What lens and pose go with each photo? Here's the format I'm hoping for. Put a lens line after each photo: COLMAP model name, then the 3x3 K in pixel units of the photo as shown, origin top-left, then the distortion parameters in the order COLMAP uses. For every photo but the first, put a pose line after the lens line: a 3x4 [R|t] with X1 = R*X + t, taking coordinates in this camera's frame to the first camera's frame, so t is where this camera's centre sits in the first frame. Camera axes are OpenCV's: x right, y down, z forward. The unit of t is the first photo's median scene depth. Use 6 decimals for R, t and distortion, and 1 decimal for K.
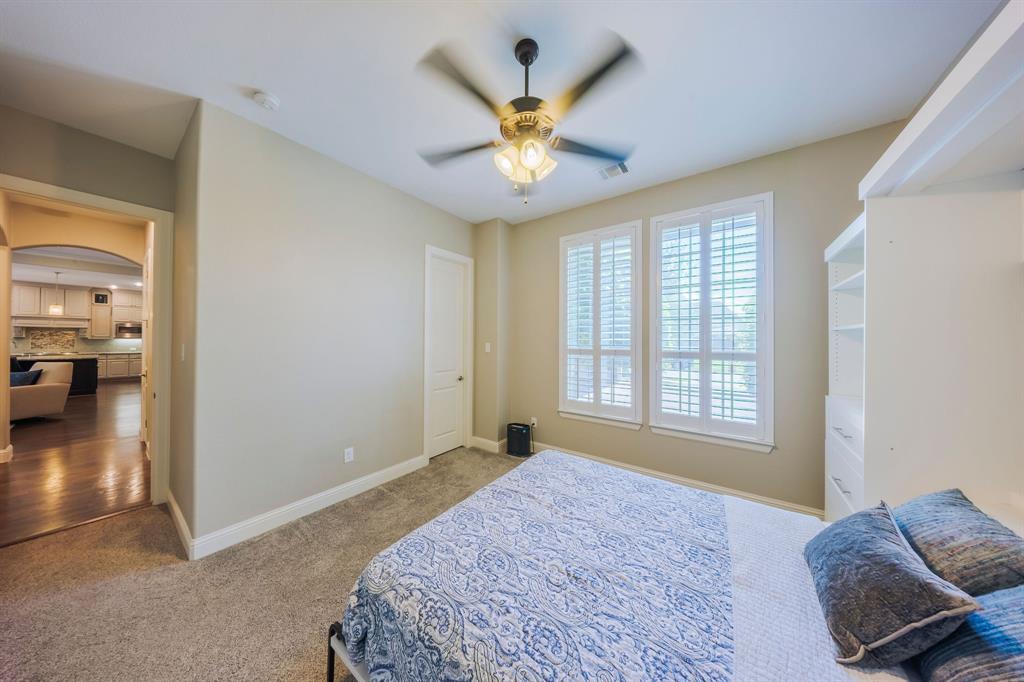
lens RADIAL K [[301.3, 0, 512.0], [0, 301.3, 341.0], [0, 0, 1]] dist [0.000250, 0.000015]
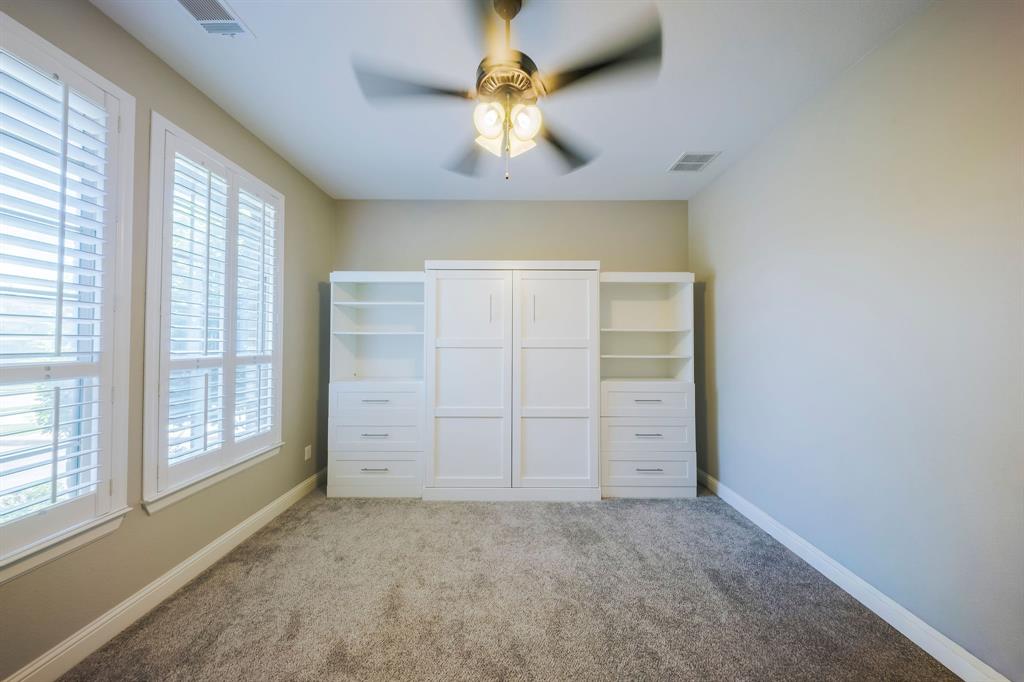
lens RADIAL K [[301.3, 0, 512.0], [0, 301.3, 341.0], [0, 0, 1]] dist [0.000250, 0.000015]
pose [[-0.593745, -0.000984, 0.804652, -0.375280], [-0.002279, 0.999997, -0.000459, -0.004106], [-0.804650, -0.002107, -0.593746, 0.877876]]
